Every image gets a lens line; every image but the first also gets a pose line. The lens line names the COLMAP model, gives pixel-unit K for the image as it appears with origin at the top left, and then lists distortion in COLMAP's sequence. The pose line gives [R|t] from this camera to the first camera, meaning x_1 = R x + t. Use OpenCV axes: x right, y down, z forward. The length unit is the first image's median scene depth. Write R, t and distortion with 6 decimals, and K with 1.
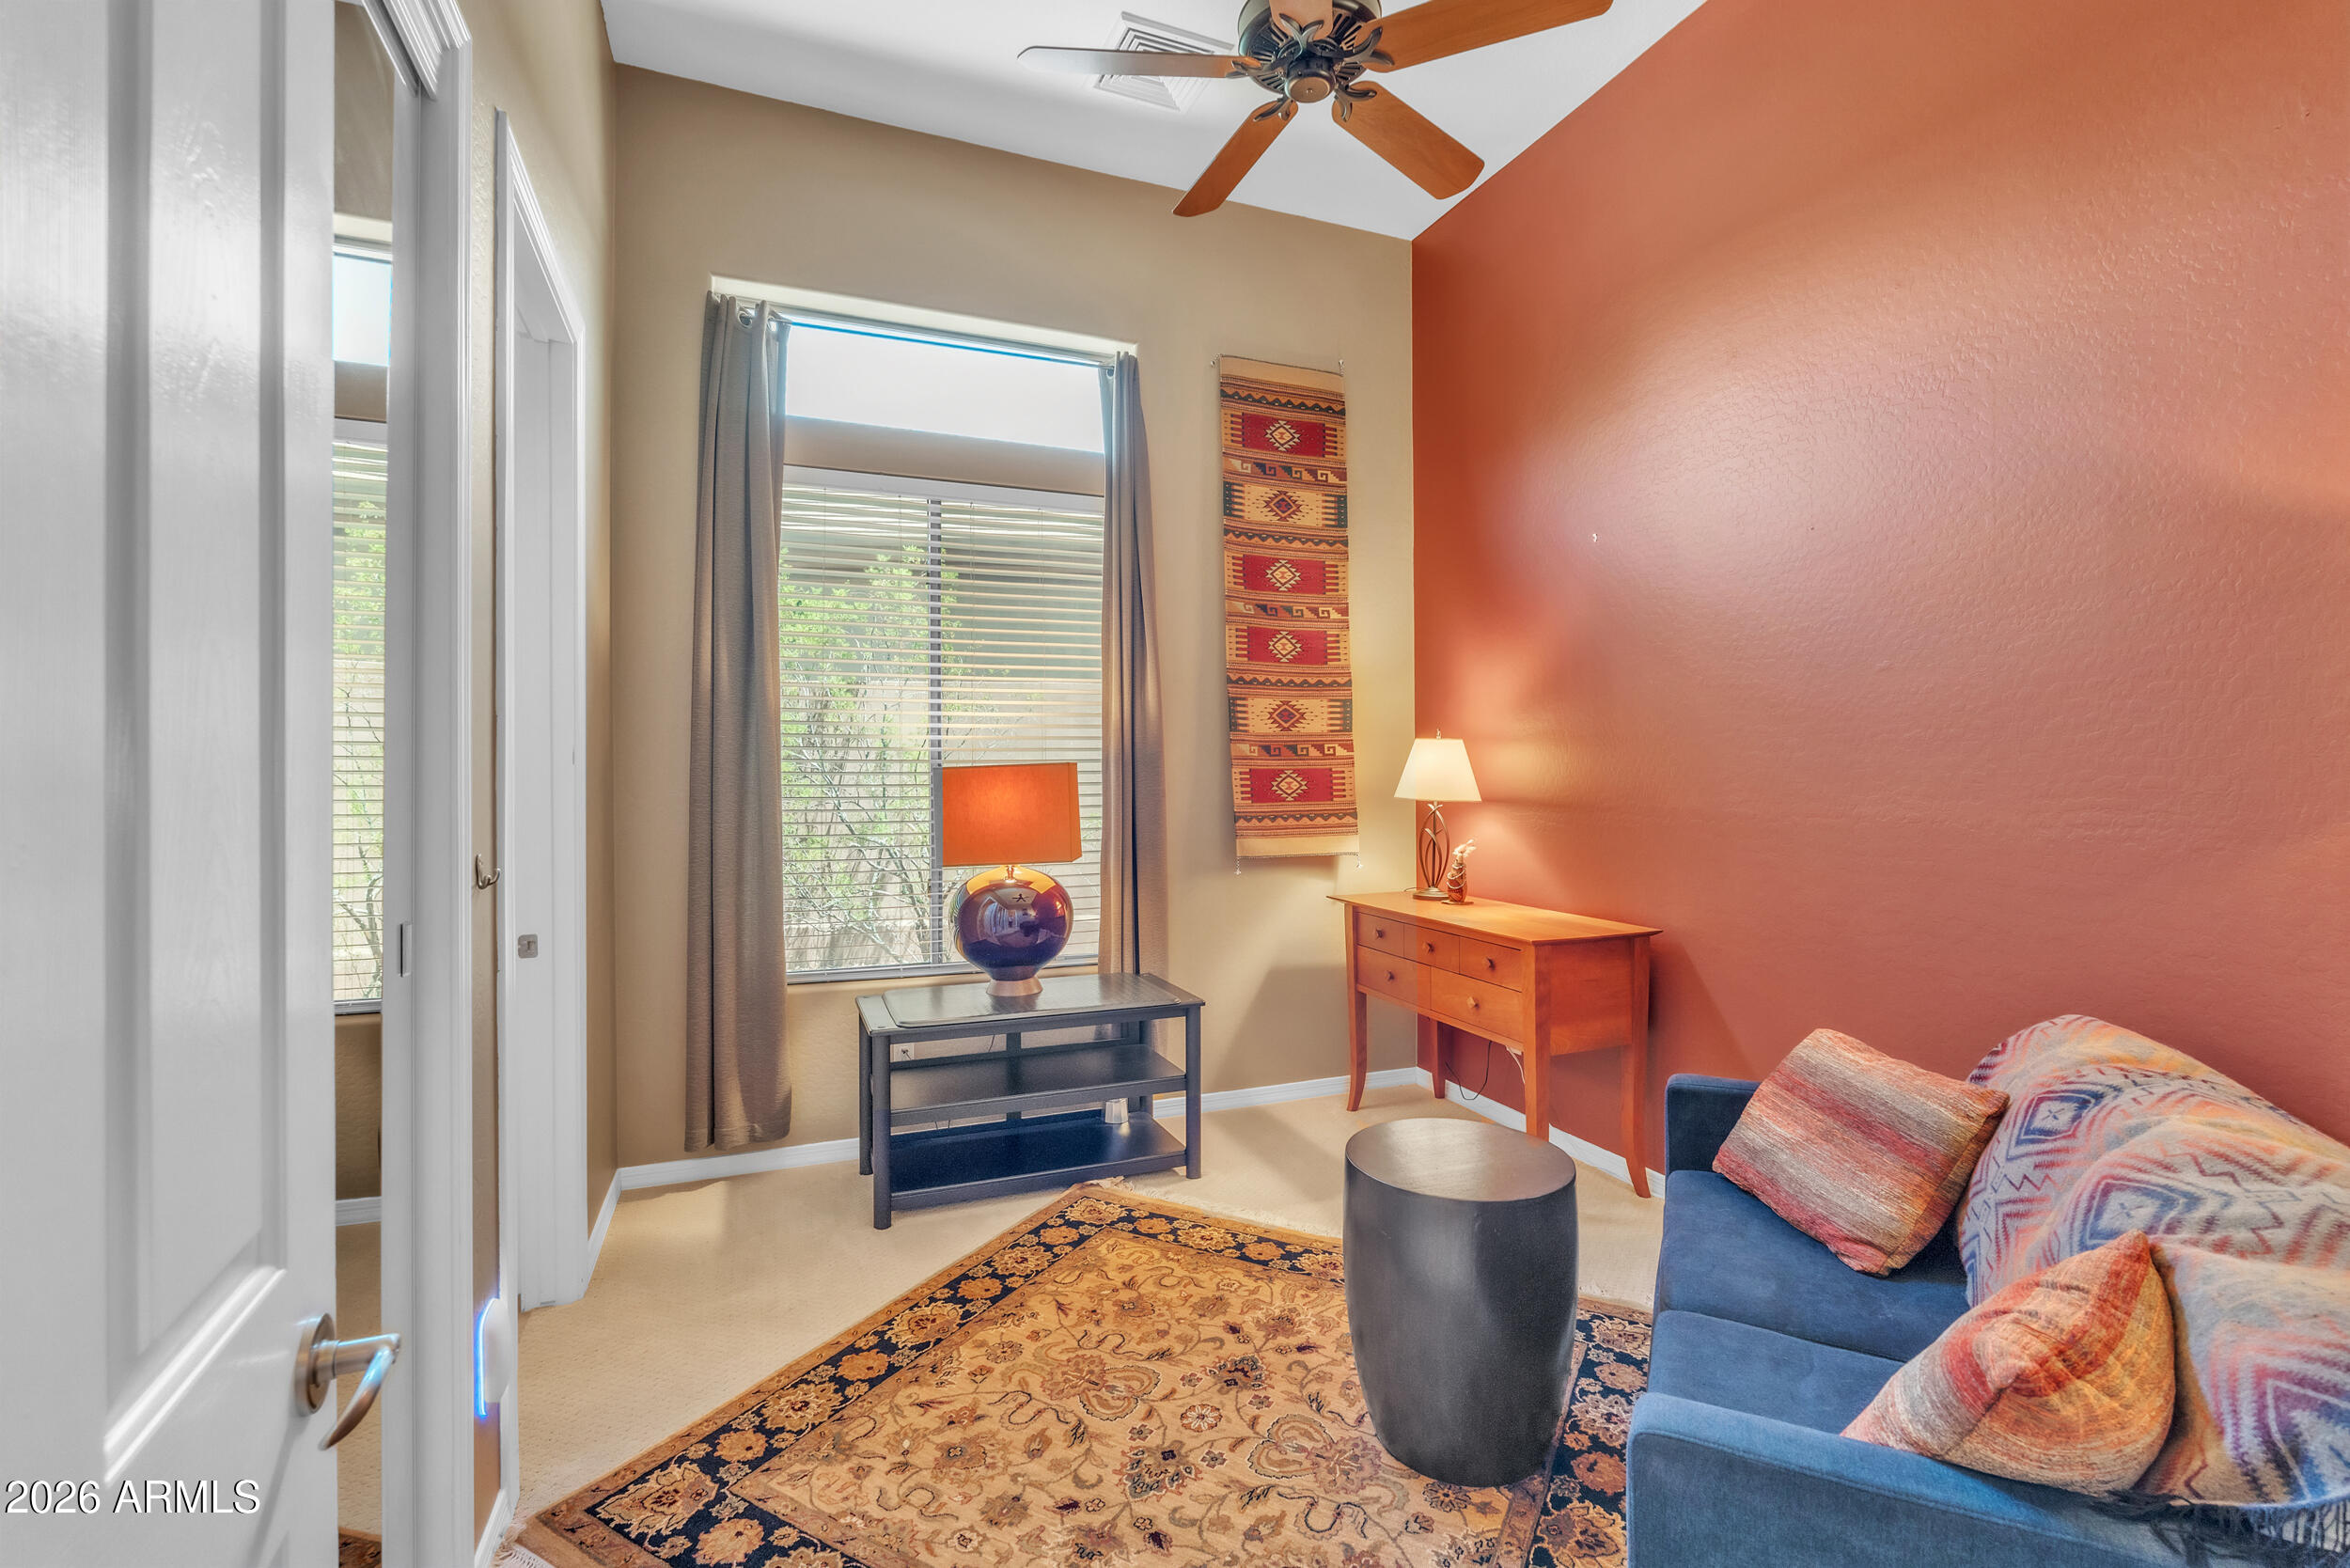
lens RADIAL K [[1052.1, 0, 1167.9], [0, 1052.1, 779.1], [0, 0, 1]] dist [-0.009788, 0.001708]
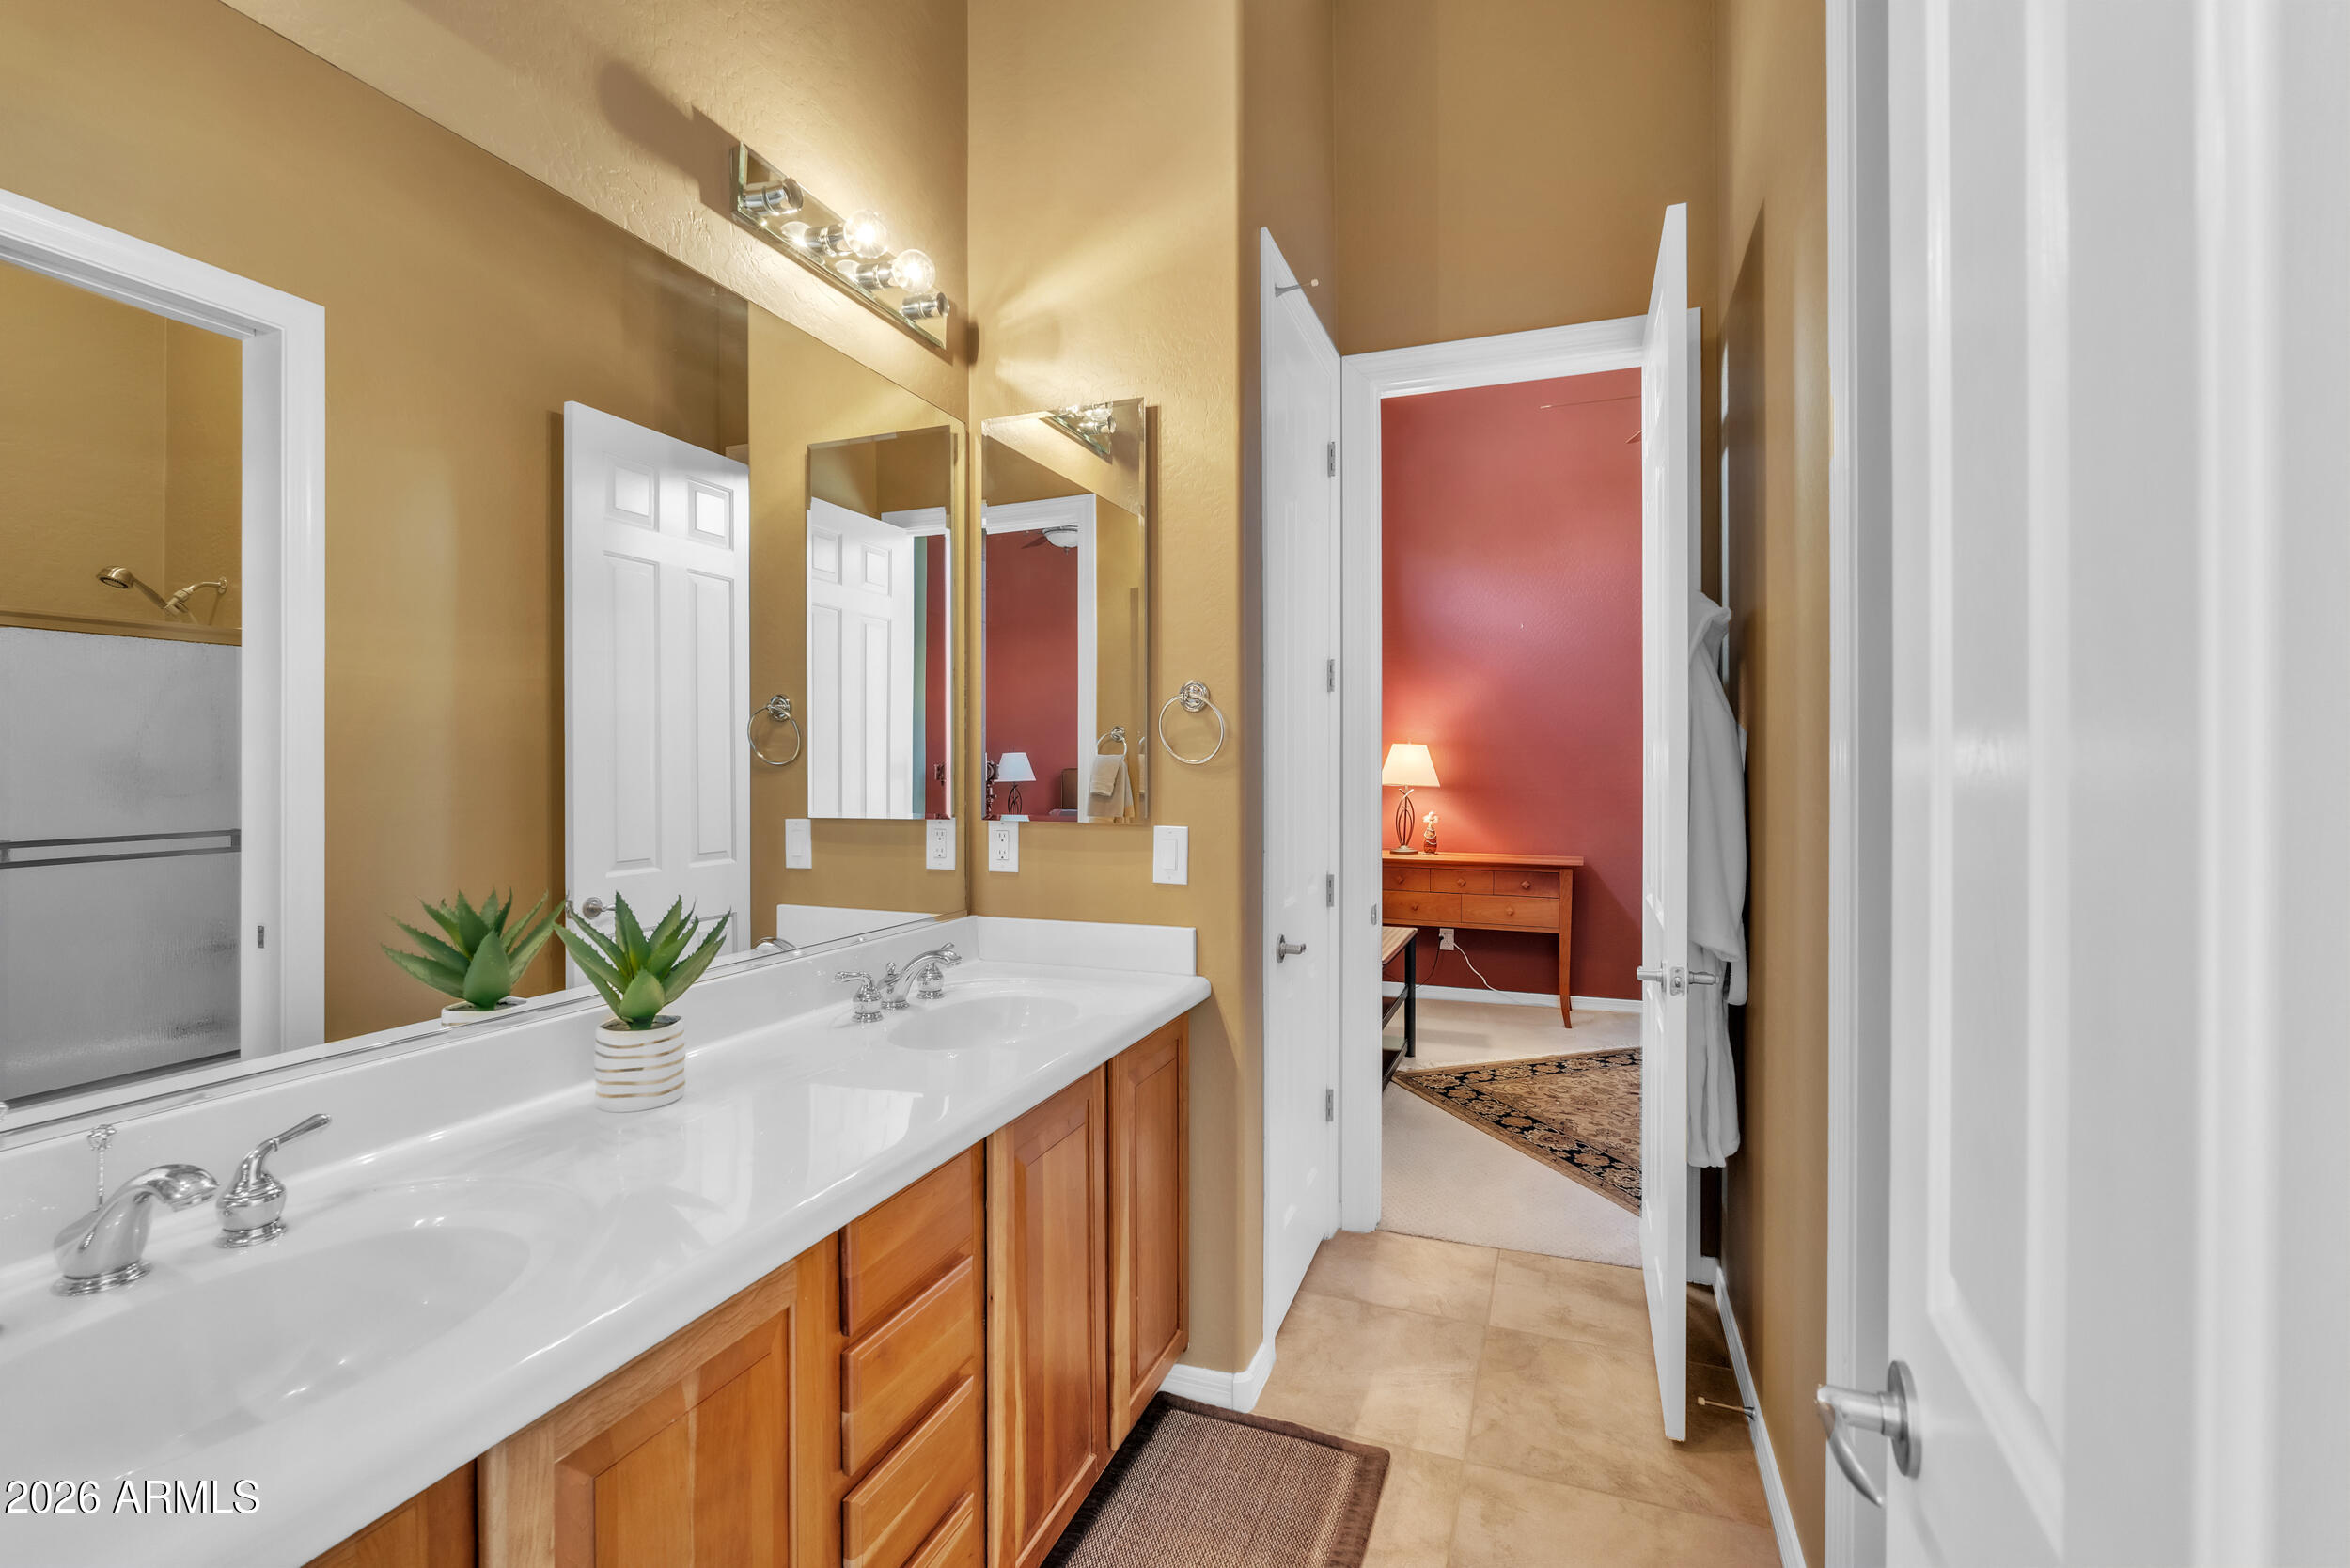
lens RADIAL K [[1052.1, 0, 1173.0], [0, 1052.1, 771.6], [0, 0, 1]] dist [-0.009788, 0.001708]
pose [[0.677962, -0.003994, 0.735086, -1.584684], [0.002117, 0.999992, 0.003481, -0.011654], [-0.735093, -0.000804, 0.677965, 0.357435]]
